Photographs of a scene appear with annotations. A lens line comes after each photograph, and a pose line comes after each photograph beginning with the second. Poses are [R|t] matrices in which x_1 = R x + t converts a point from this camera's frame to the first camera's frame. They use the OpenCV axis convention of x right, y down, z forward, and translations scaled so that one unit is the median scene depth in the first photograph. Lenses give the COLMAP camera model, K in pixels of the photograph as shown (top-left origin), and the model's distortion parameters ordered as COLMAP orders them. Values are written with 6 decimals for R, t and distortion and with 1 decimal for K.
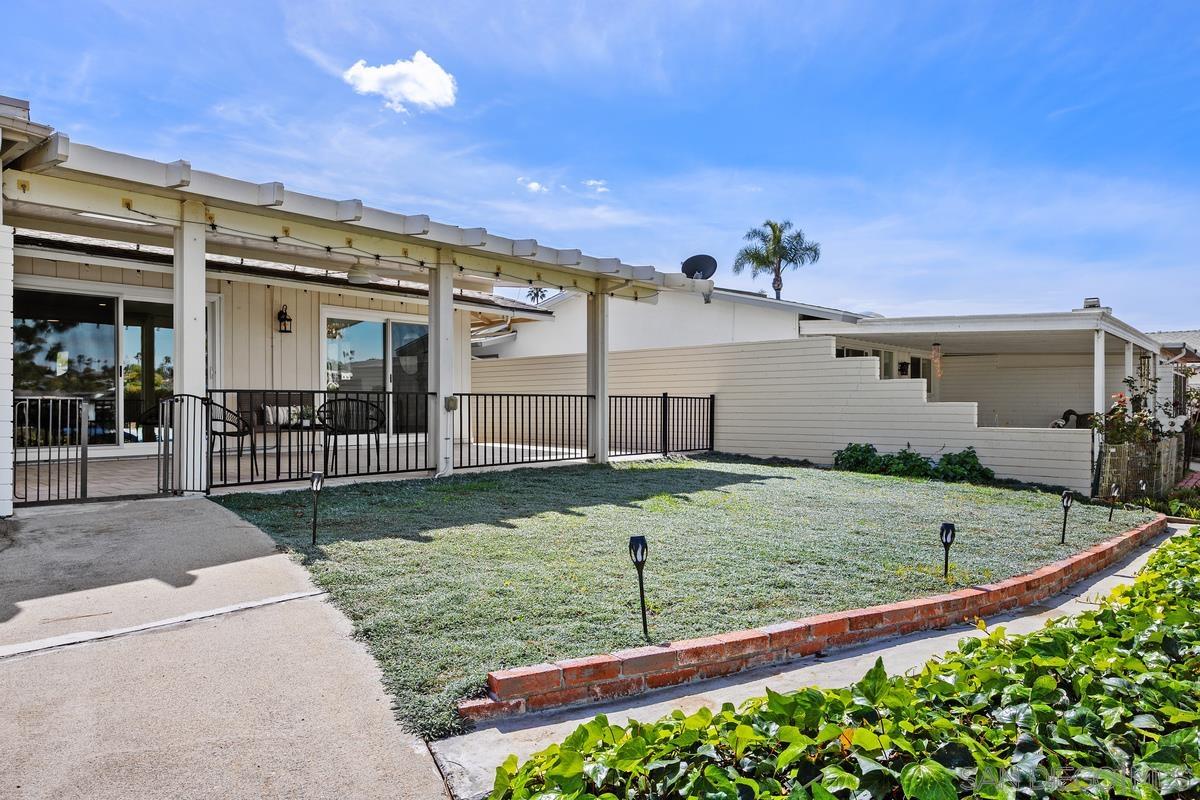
lens RADIAL K [[813.0, 0, 600.2], [0, 813.0, 403.6], [0, 0, 1]] dist [0.003706, 0.004128]
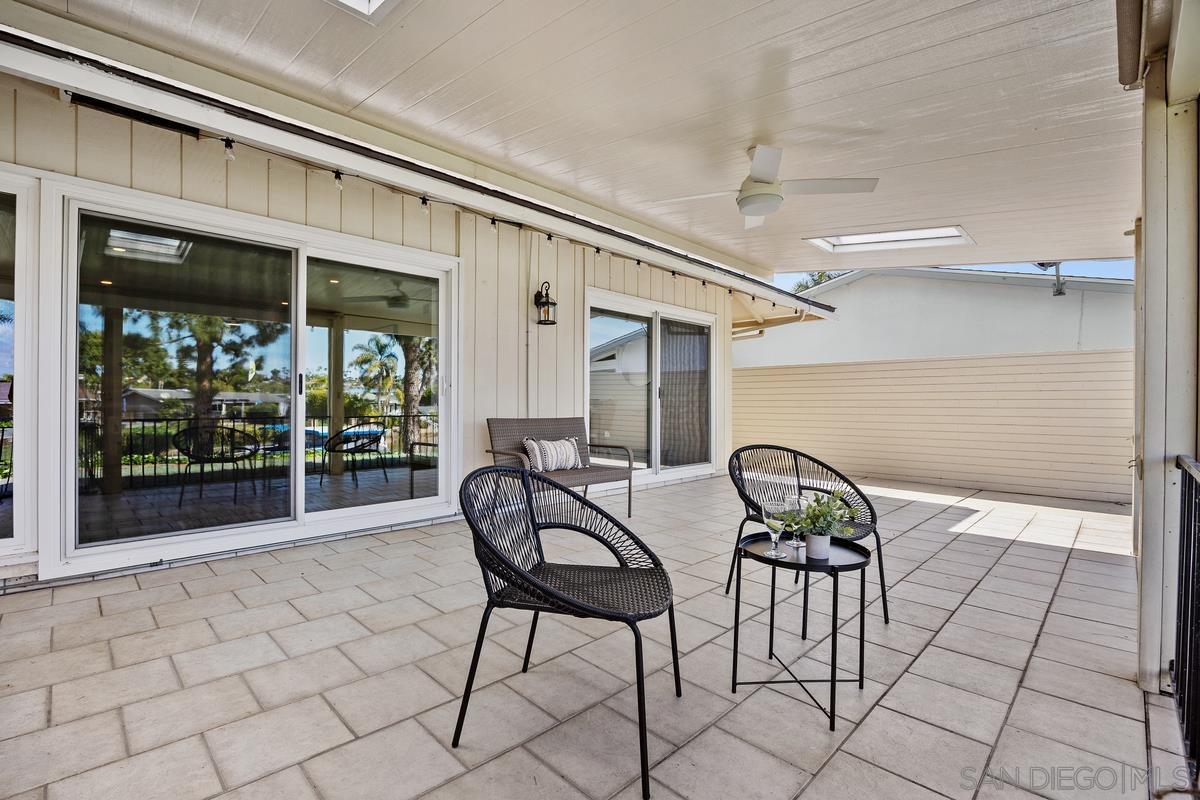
lens RADIAL K [[548.1, 0, 599.3], [0, 548.1, 392.6], [0, 0, 1]] dist [-0.023073, -0.000035]
pose [[0.999188, 0.004210, -0.040069, -0.326924], [-0.004801, 0.999881, -0.014672, -0.026131], [0.040002, 0.014852, 0.999089, 0.563301]]
